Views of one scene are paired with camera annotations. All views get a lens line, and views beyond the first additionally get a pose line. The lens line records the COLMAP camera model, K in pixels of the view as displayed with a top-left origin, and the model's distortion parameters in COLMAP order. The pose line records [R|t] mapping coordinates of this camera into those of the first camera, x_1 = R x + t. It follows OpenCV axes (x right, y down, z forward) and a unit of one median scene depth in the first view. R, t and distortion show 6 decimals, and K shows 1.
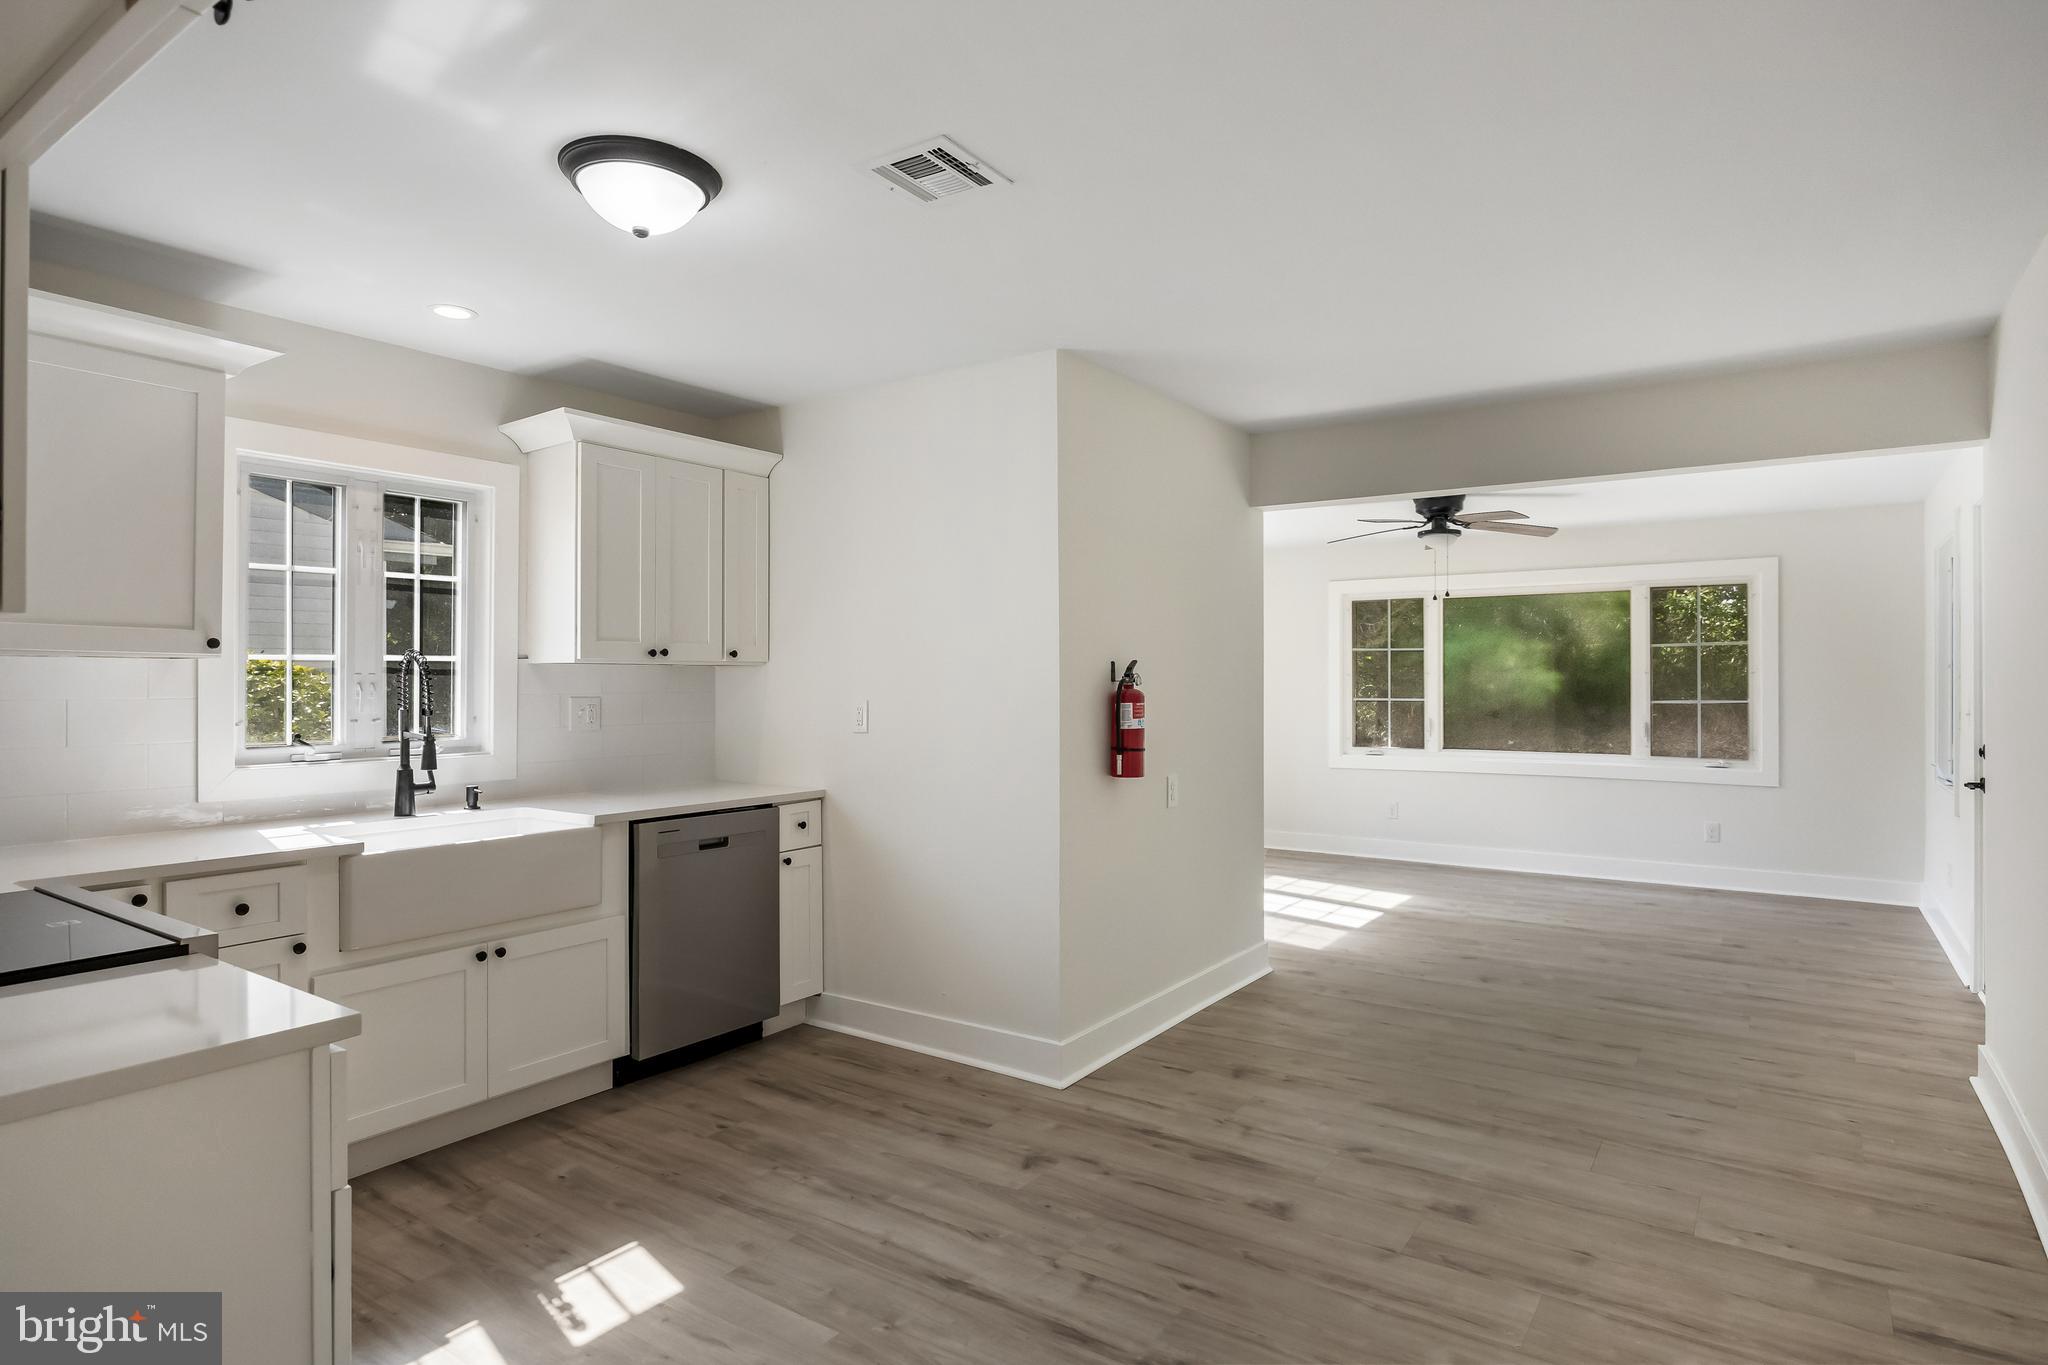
lens RADIAL K [[1089.8, 0, 1034.9], [0, 1089.8, 677.8], [0, 0, 1]] dist [0.008184, -0.000801]
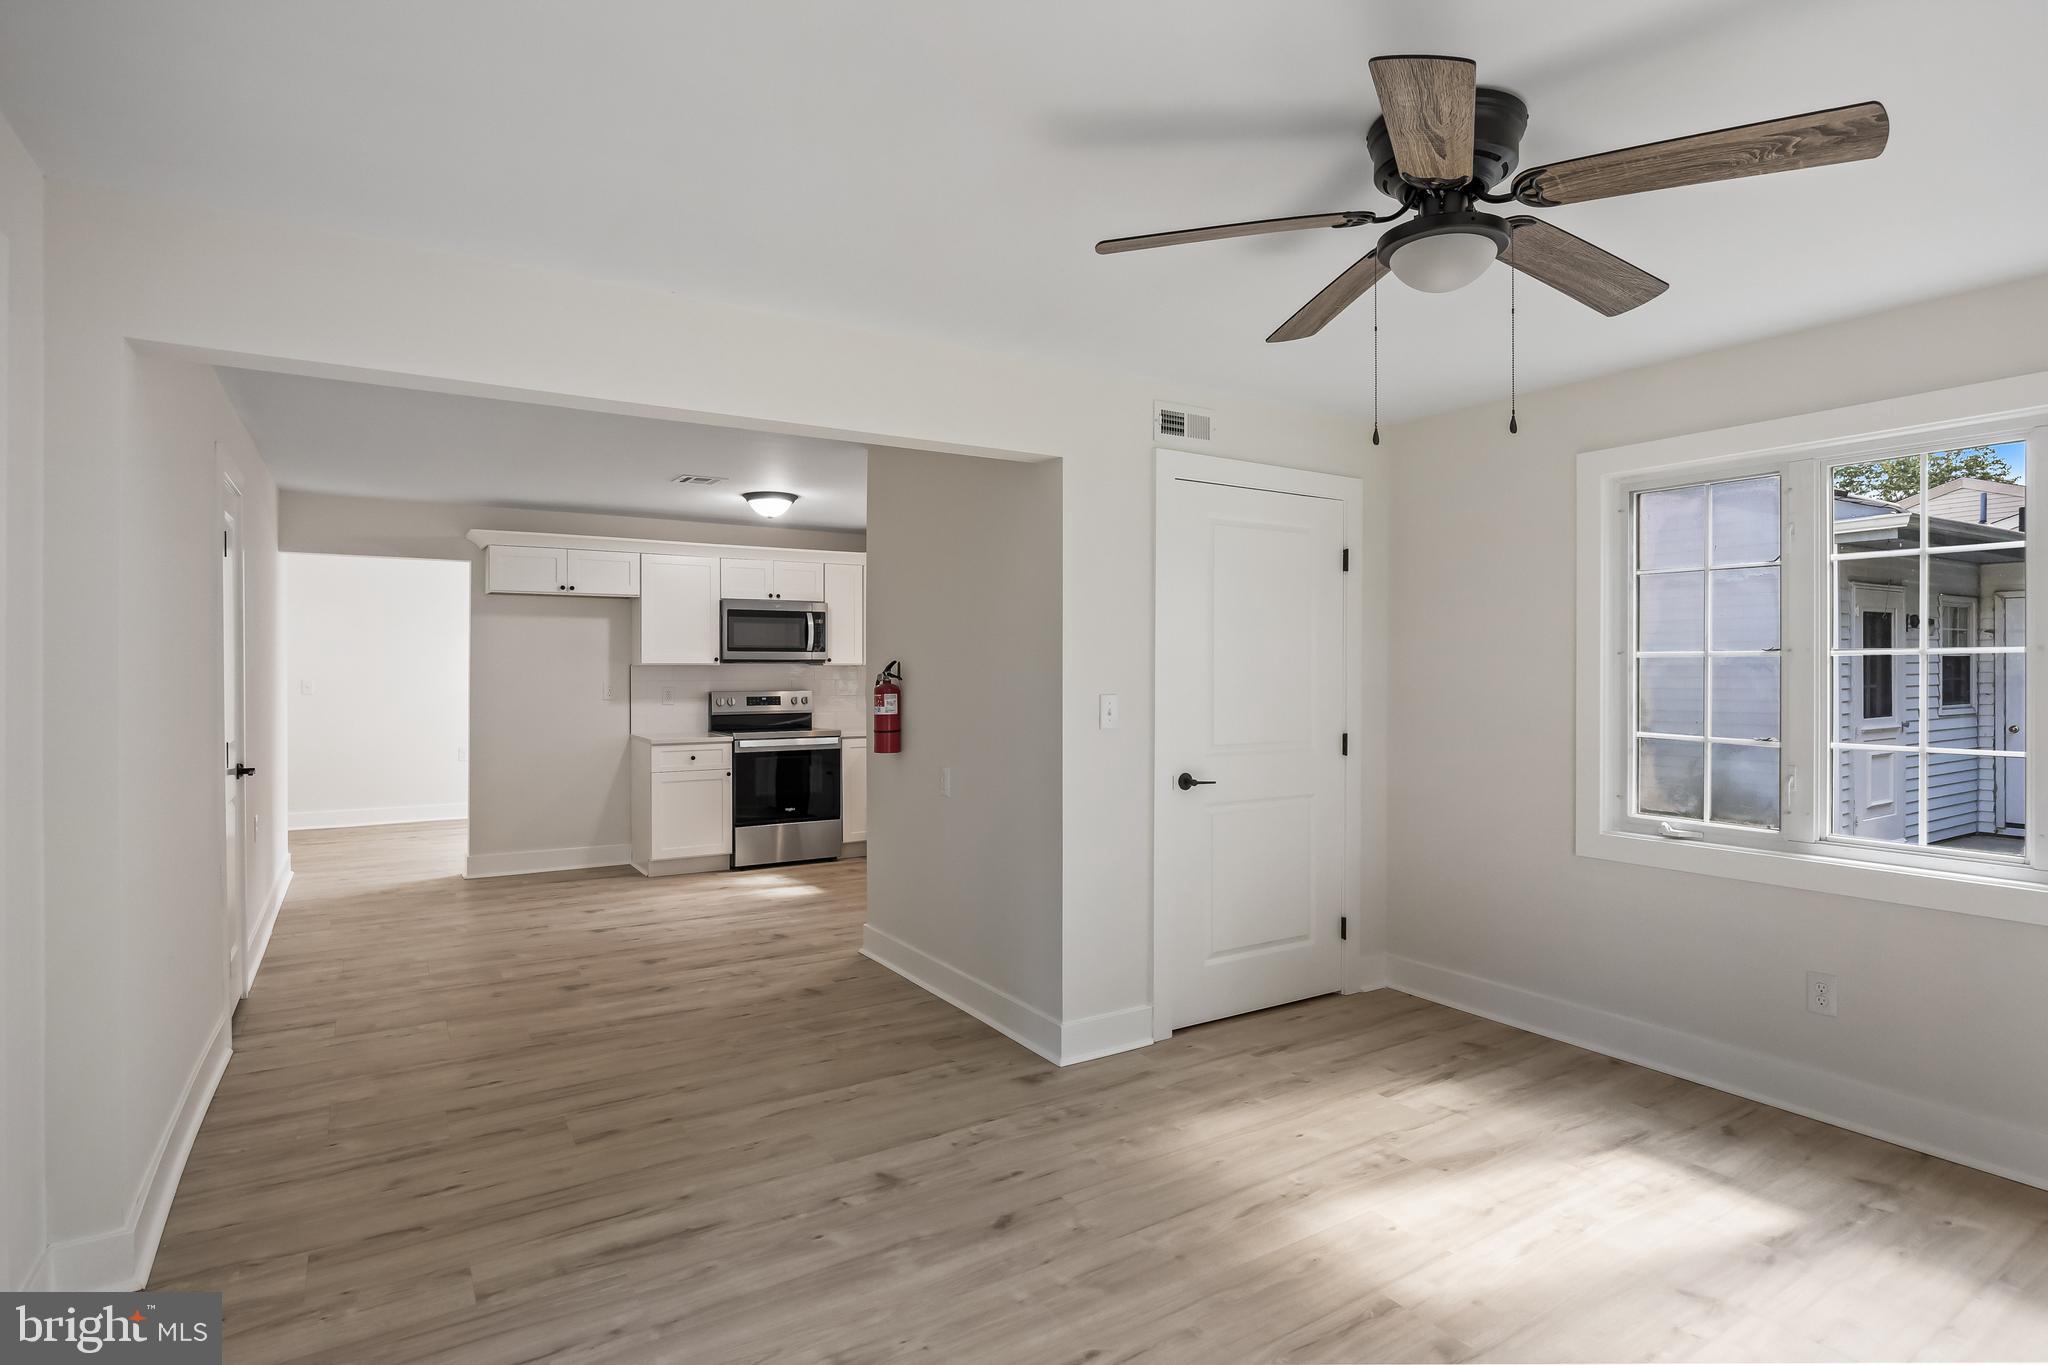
lens RADIAL K [[1089.8, 0, 1039.3], [0, 1089.8, 680.1], [0, 0, 1]] dist [0.008184, -0.000801]
pose [[-0.401557, 0.011743, -0.915759, 1.351420], [0.006724, 0.999929, 0.009874, -0.005447], [0.915810, -0.002192, -0.401607, 1.923361]]
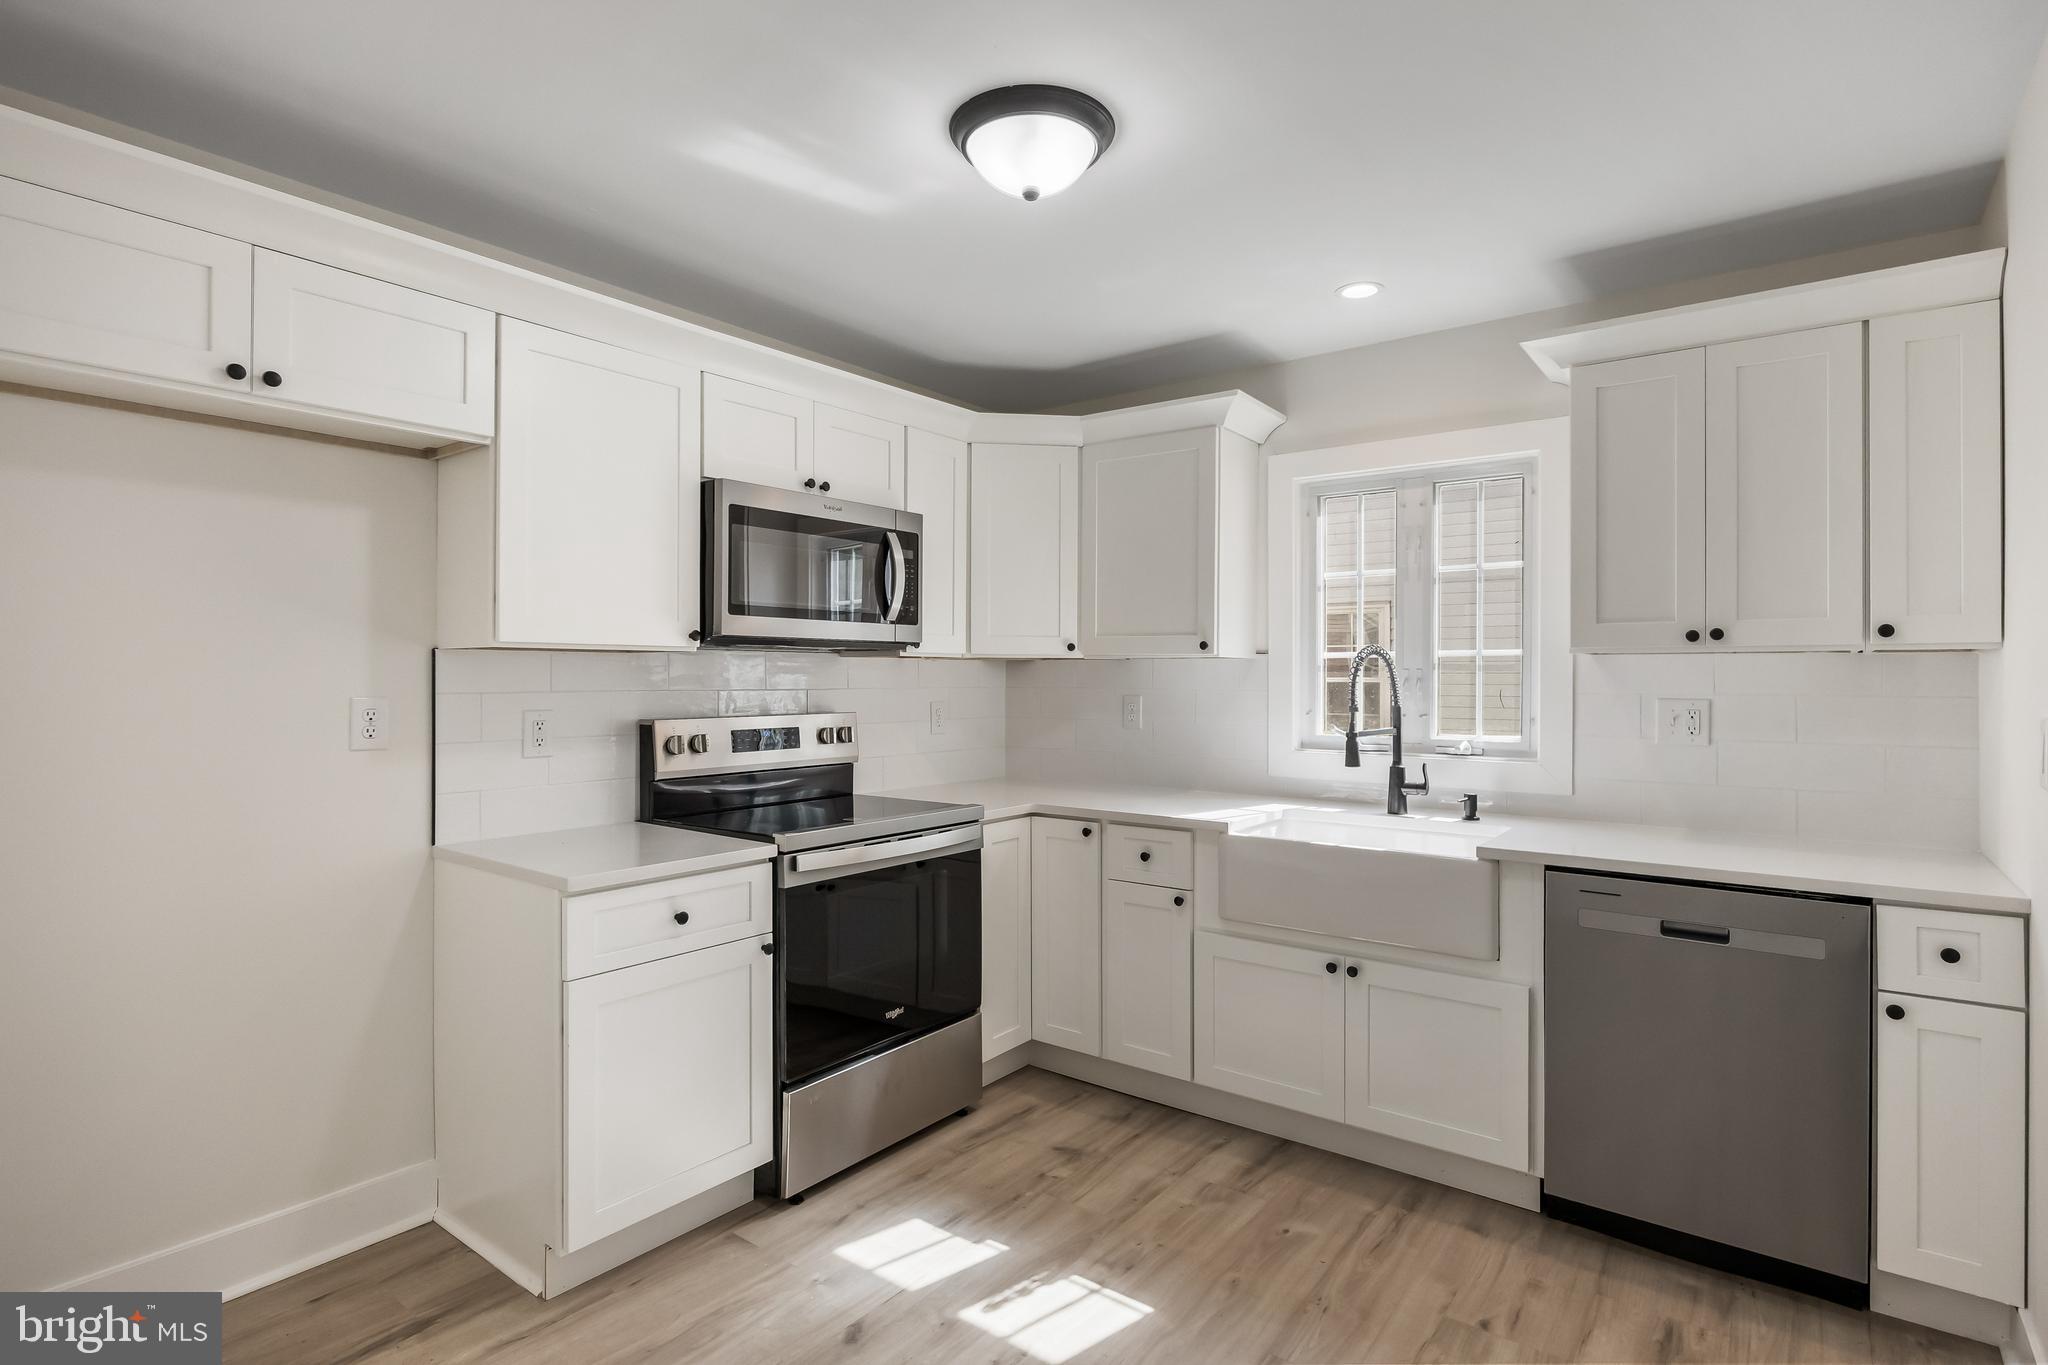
lens RADIAL K [[1008.8, 0, 1021.4], [0, 1008.8, 675.7], [0, 0, 1]] dist [-0.002982, -0.000911]
pose [[-0.038721, 0.002146, -0.999248, 0.348308], [0.001336, 0.999997, 0.002095, -0.000127], [0.999249, -0.001254, -0.038723, 0.711450]]
